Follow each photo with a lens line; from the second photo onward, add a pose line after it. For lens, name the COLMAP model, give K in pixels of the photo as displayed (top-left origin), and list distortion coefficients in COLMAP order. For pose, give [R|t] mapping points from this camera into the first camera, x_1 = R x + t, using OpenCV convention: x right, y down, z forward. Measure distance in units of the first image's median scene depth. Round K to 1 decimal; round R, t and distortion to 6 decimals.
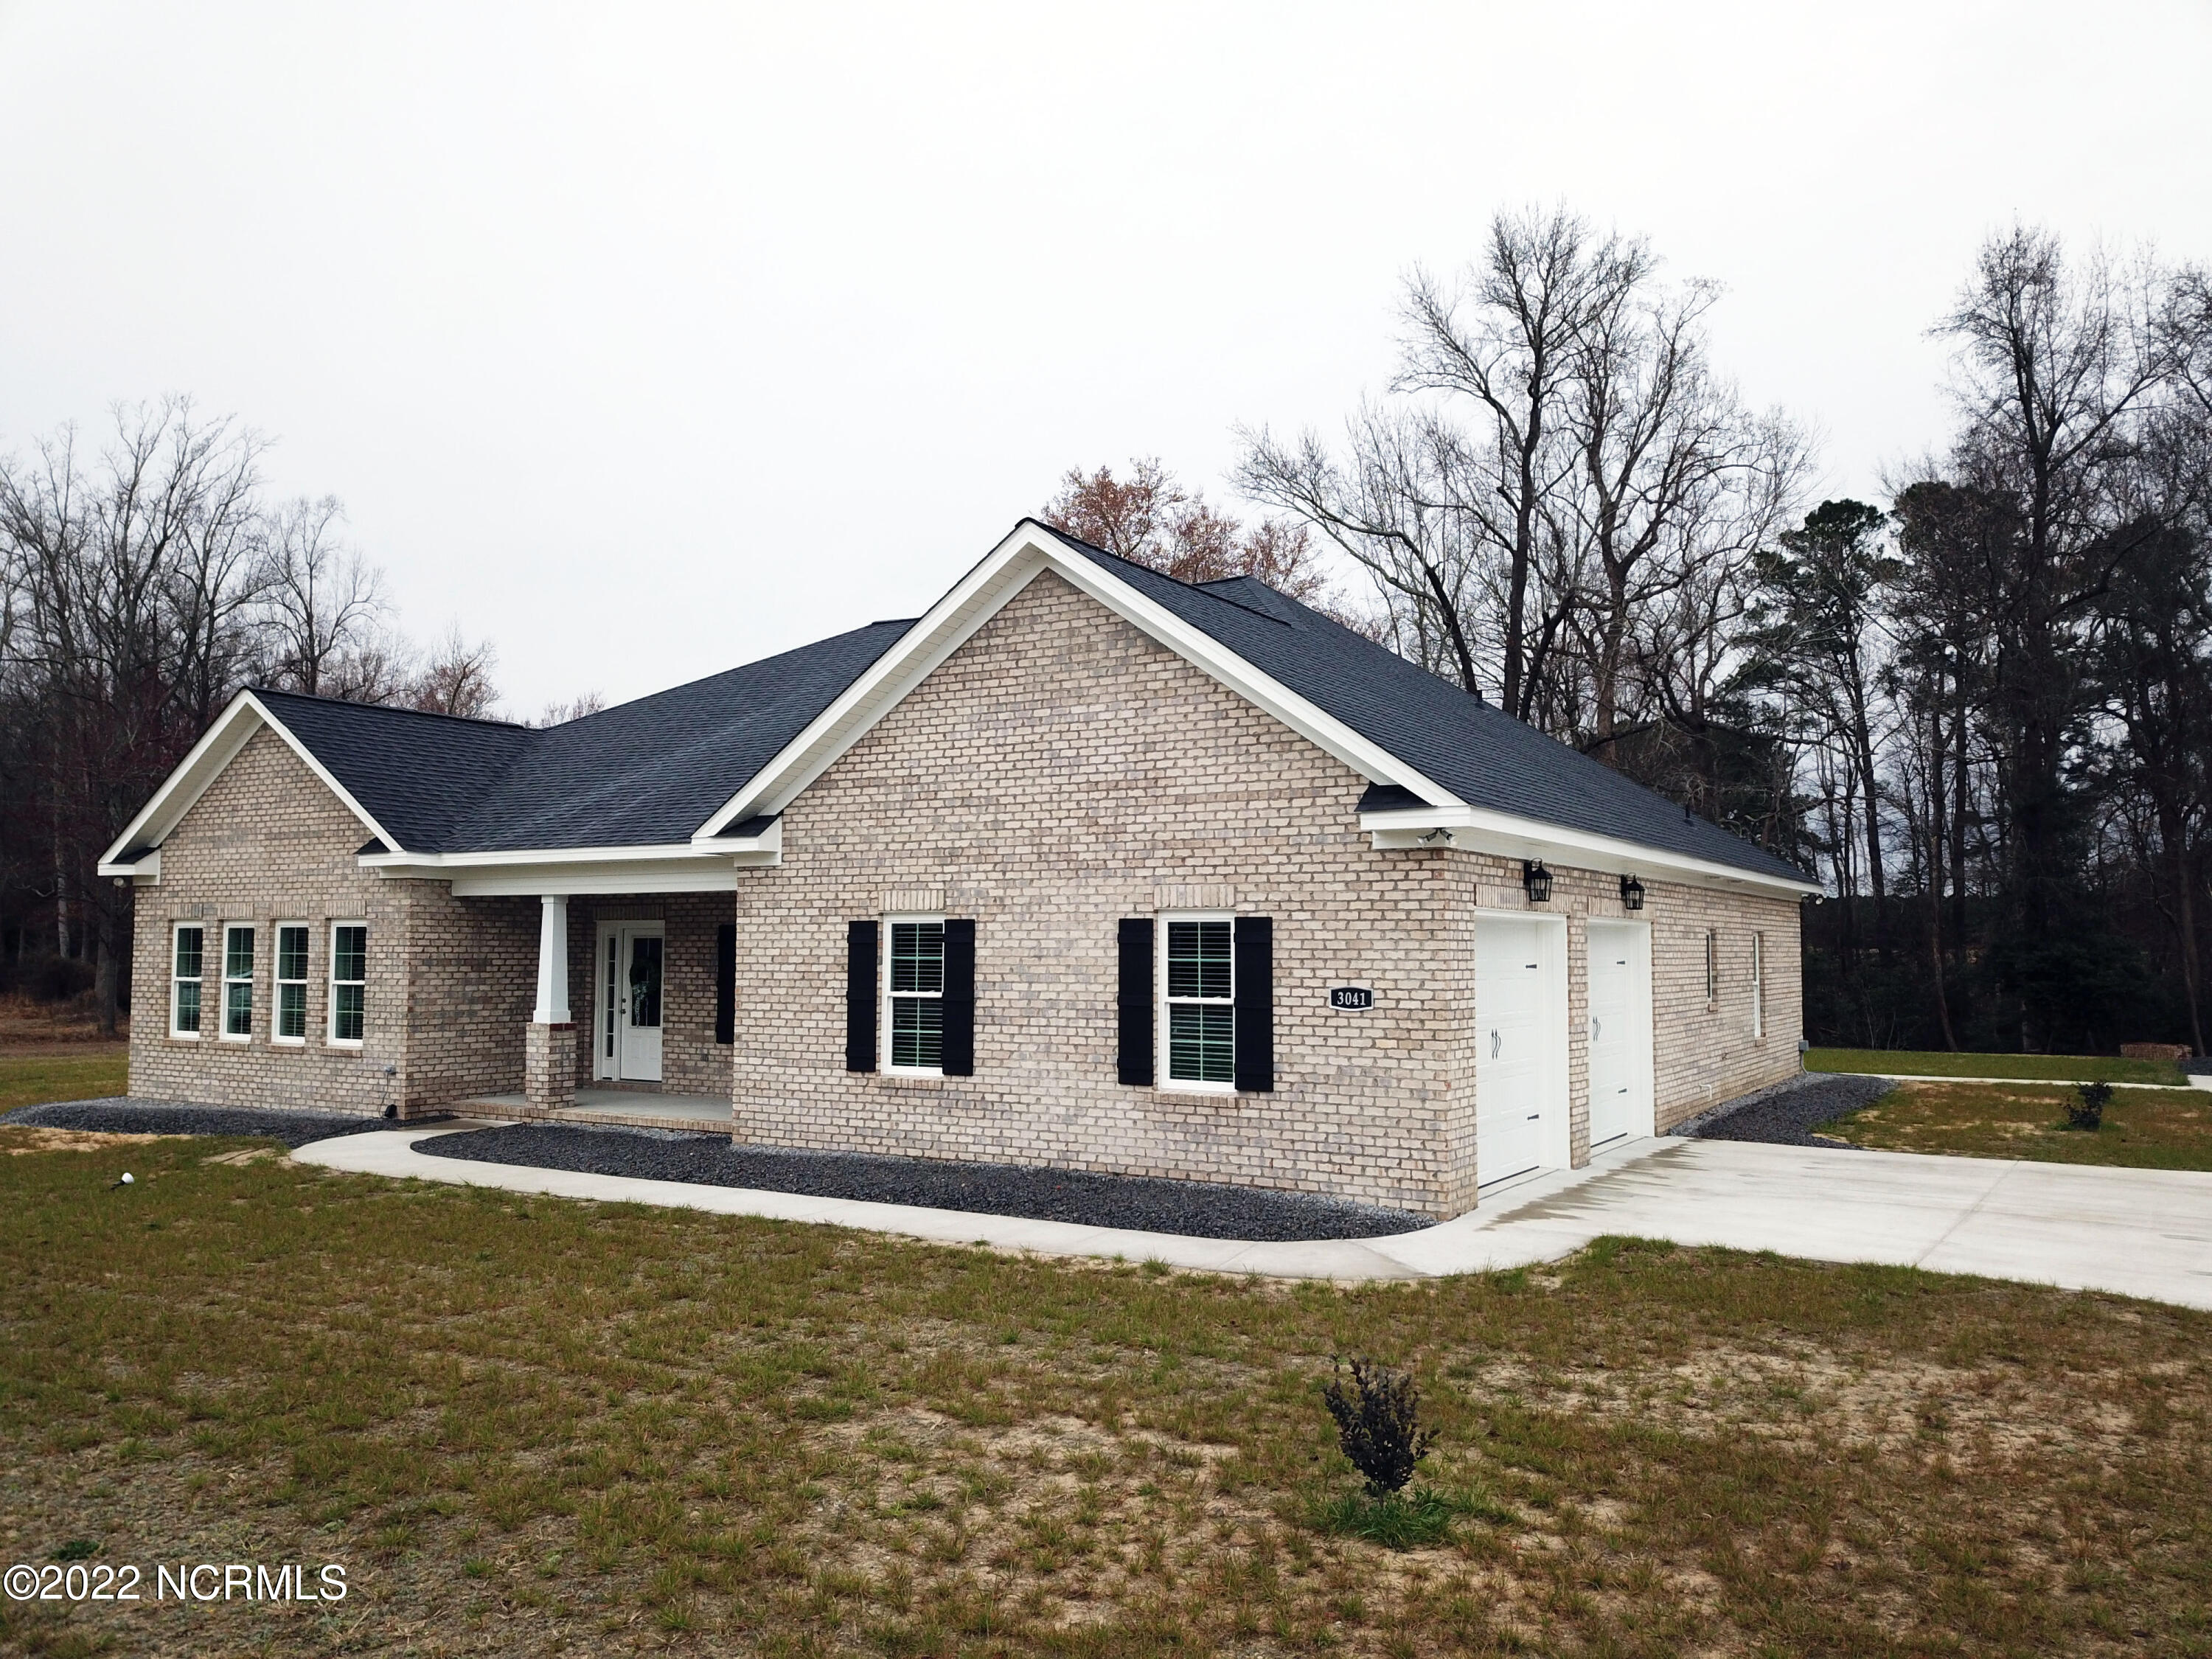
lens RADIAL K [[1678.3, 0, 1101.3], [0, 1678.3, 813.7], [0, 0, 1]] dist [0.020950, -0.017880]
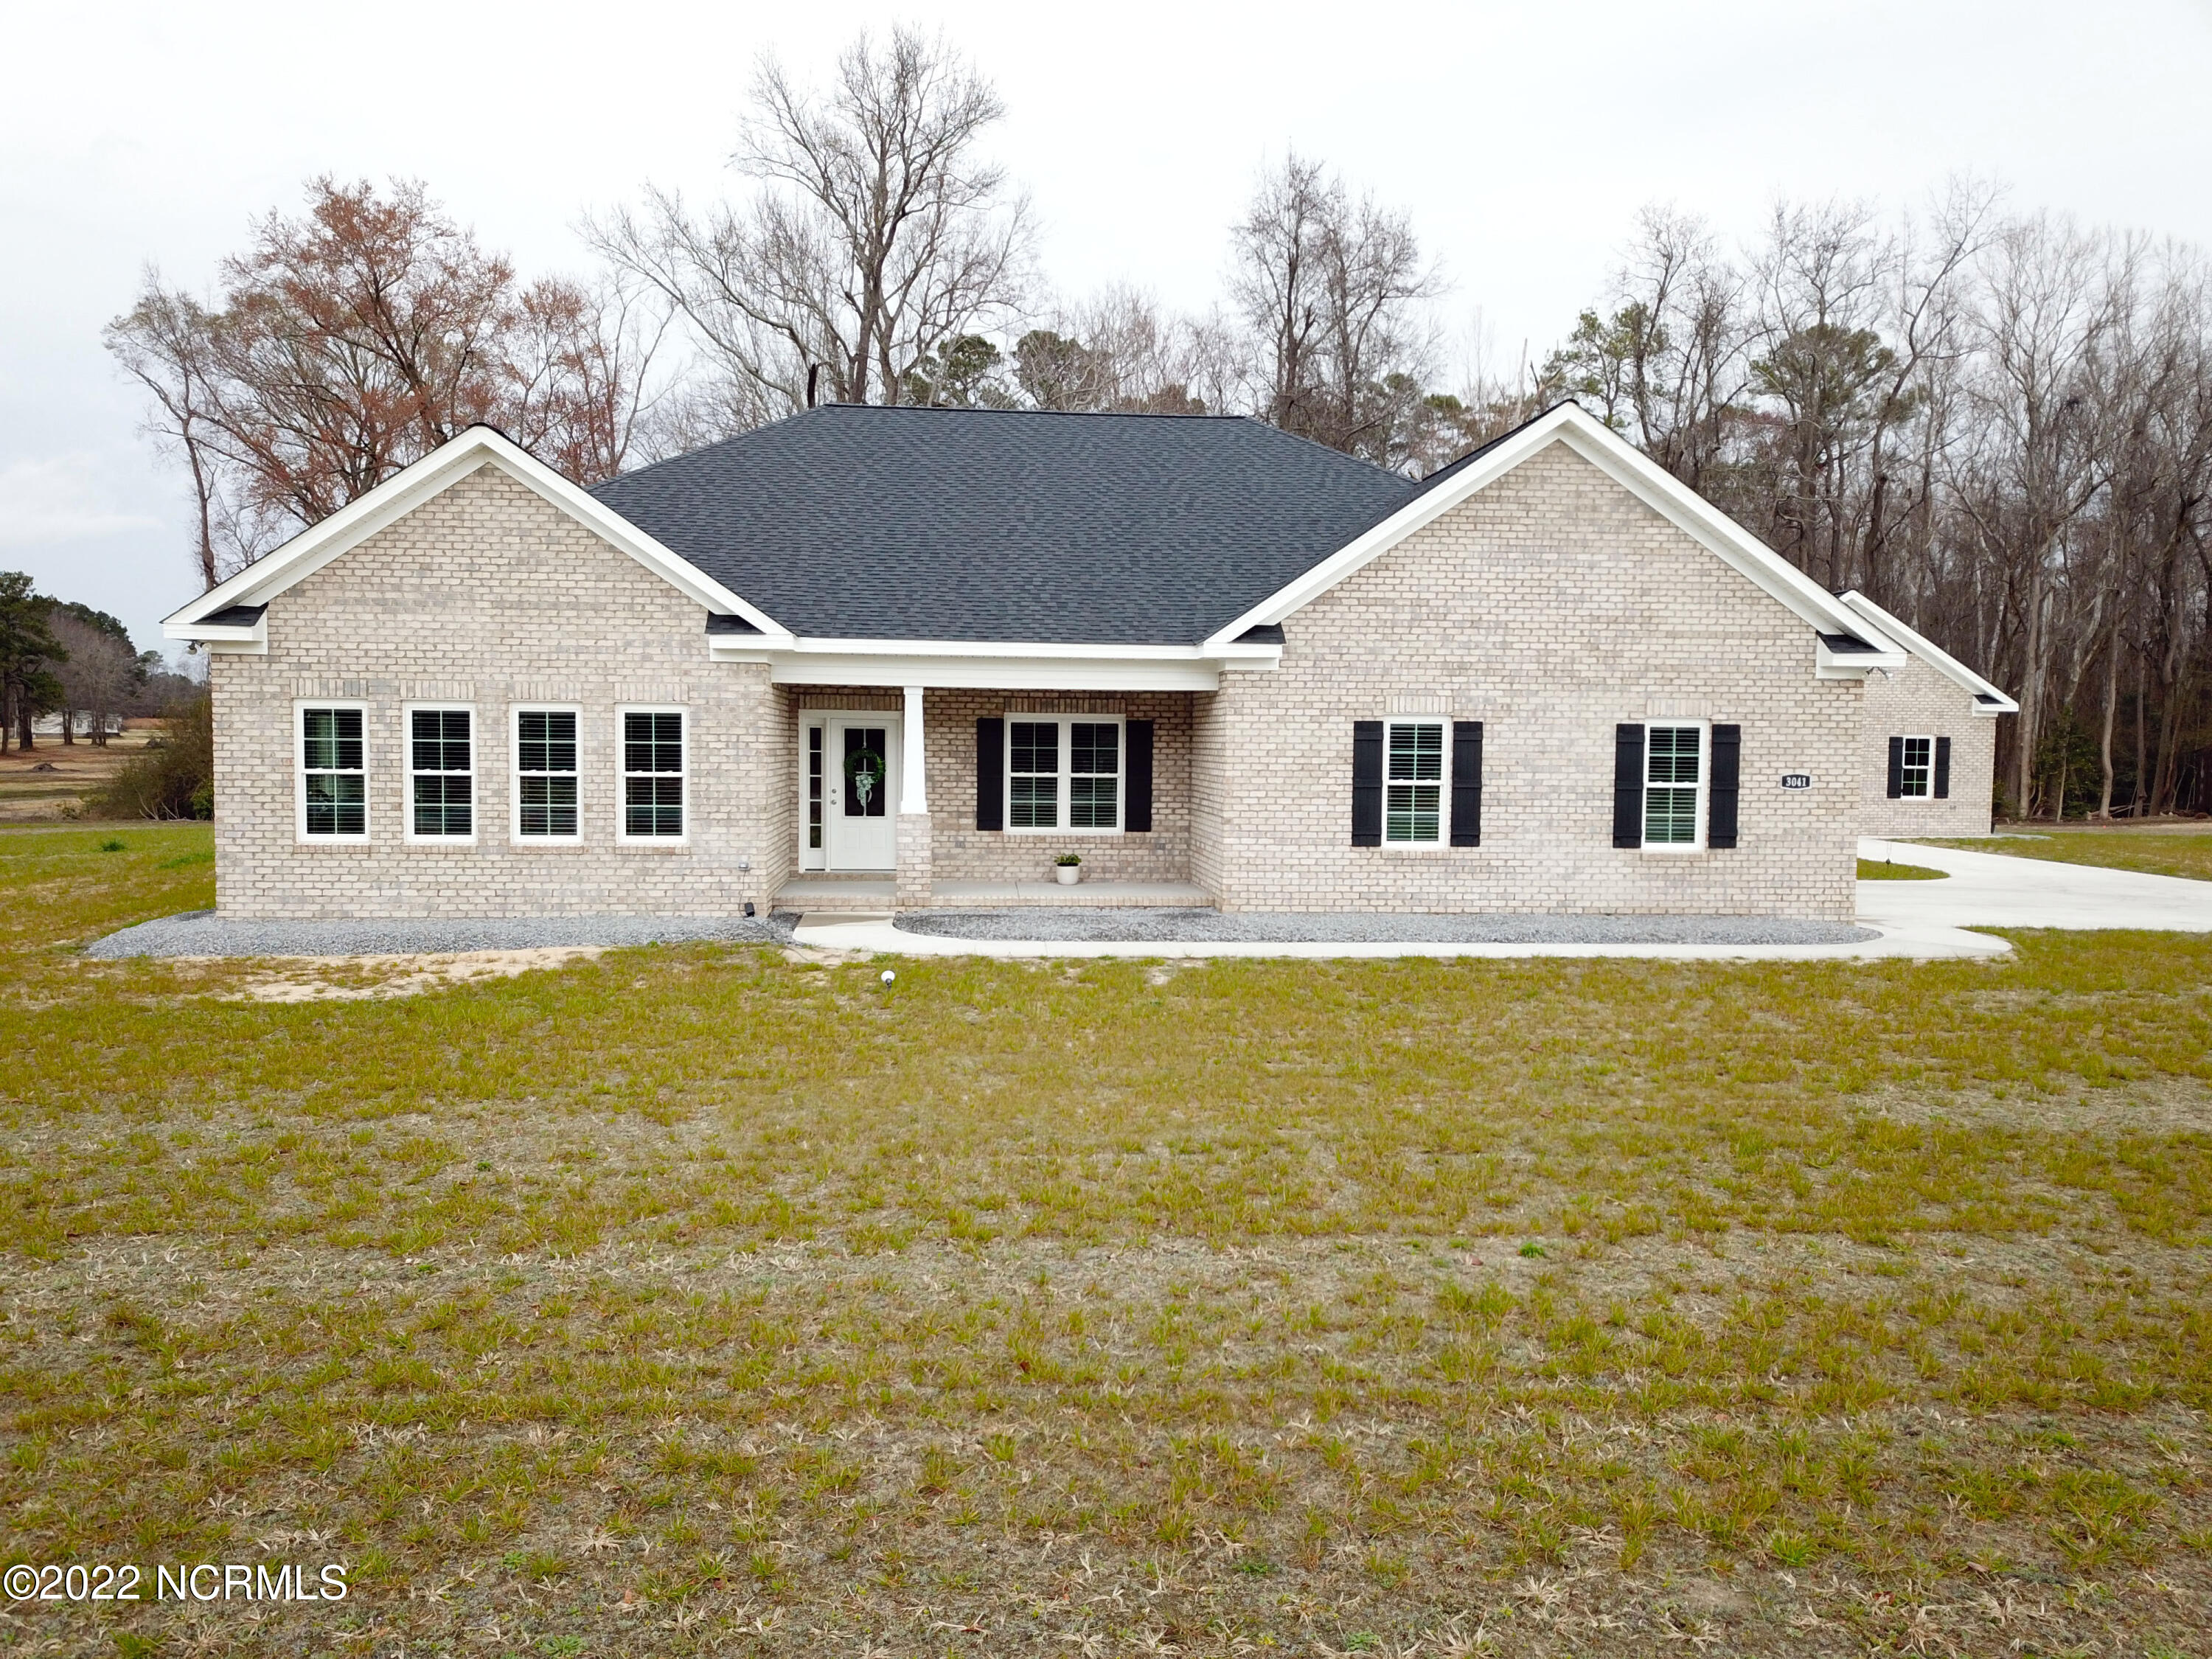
lens RADIAL K [[1678.3, 0, 1090.4], [0, 1678.3, 839.6], [0, 0, 1]] dist [0.020950, -0.017880]
pose [[0.807634, -0.028664, 0.588987, -1.031166], [-0.055653, 0.990654, 0.124525, 0.011218], [-0.587052, -0.133350, 0.798491, 0.168951]]
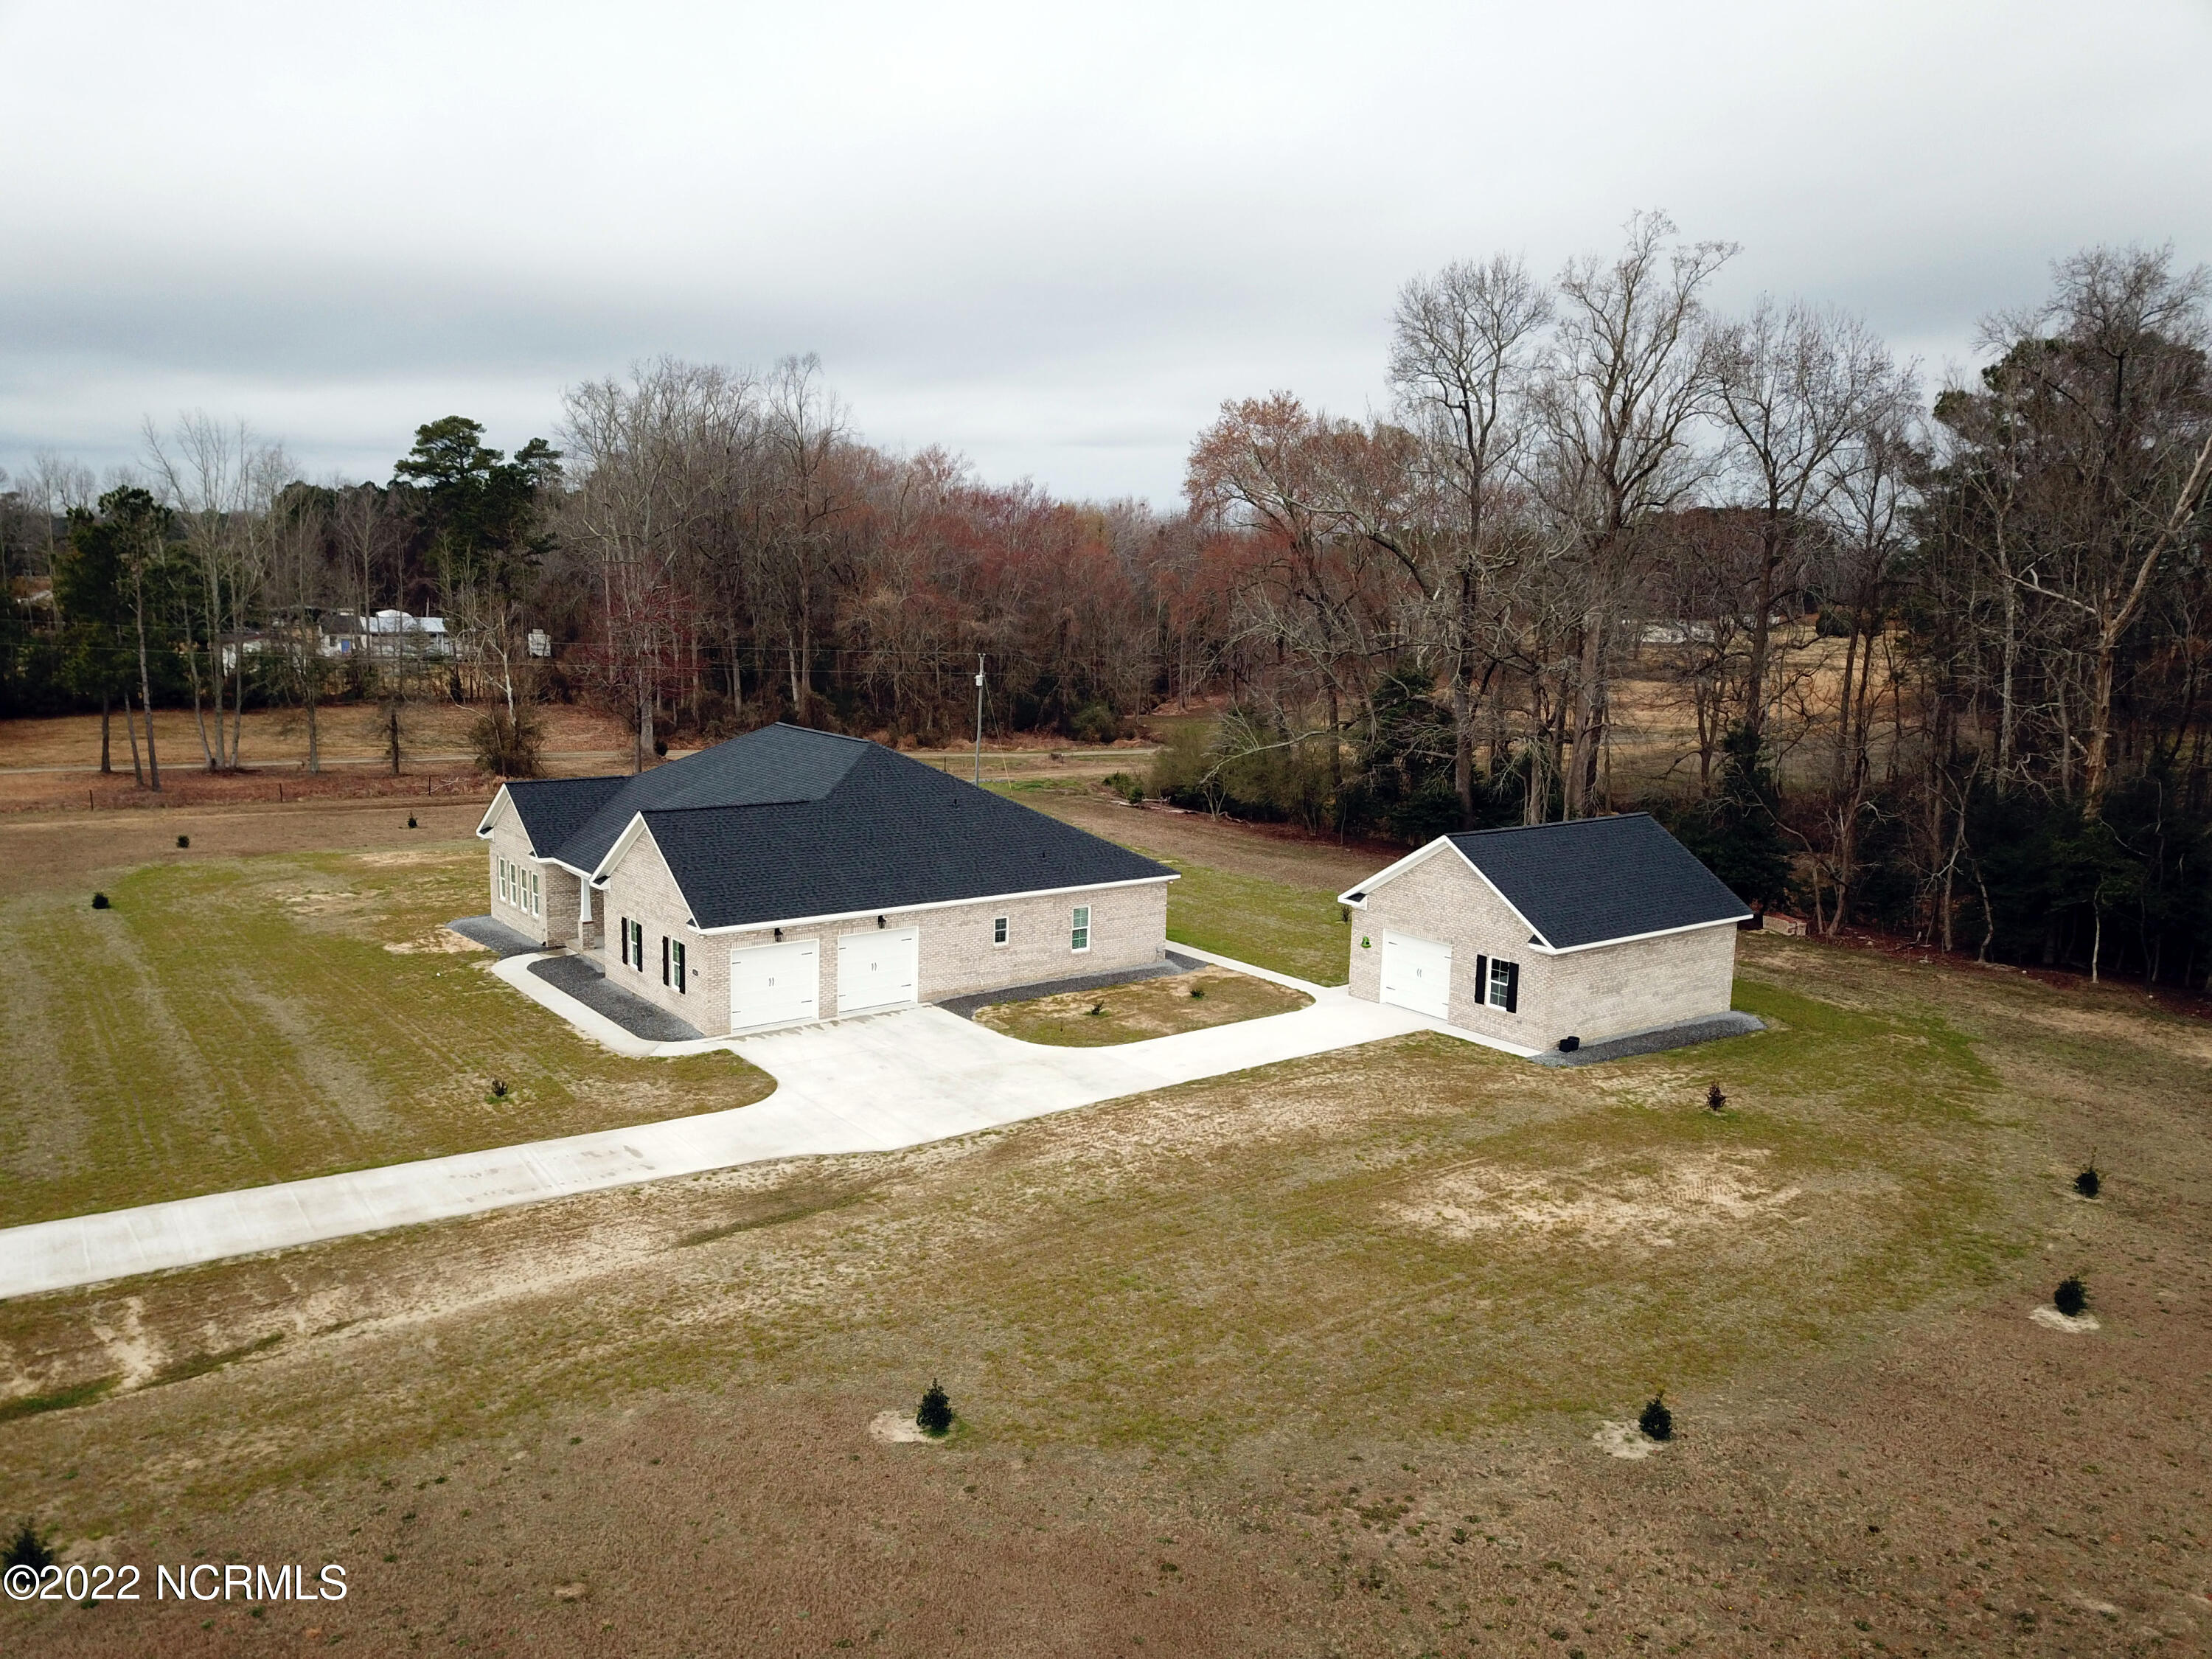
lens RADIAL K [[1678.3, 0, 1082.7], [0, 1678.3, 832.9], [0, 0, 1]] dist [0.020950, -0.017880]
pose [[0.929176, 0.077420, -0.361439, 1.835958], [0.007344, 0.973760, 0.227460, -0.824075], [0.369564, -0.214005, 0.904226, -1.535365]]
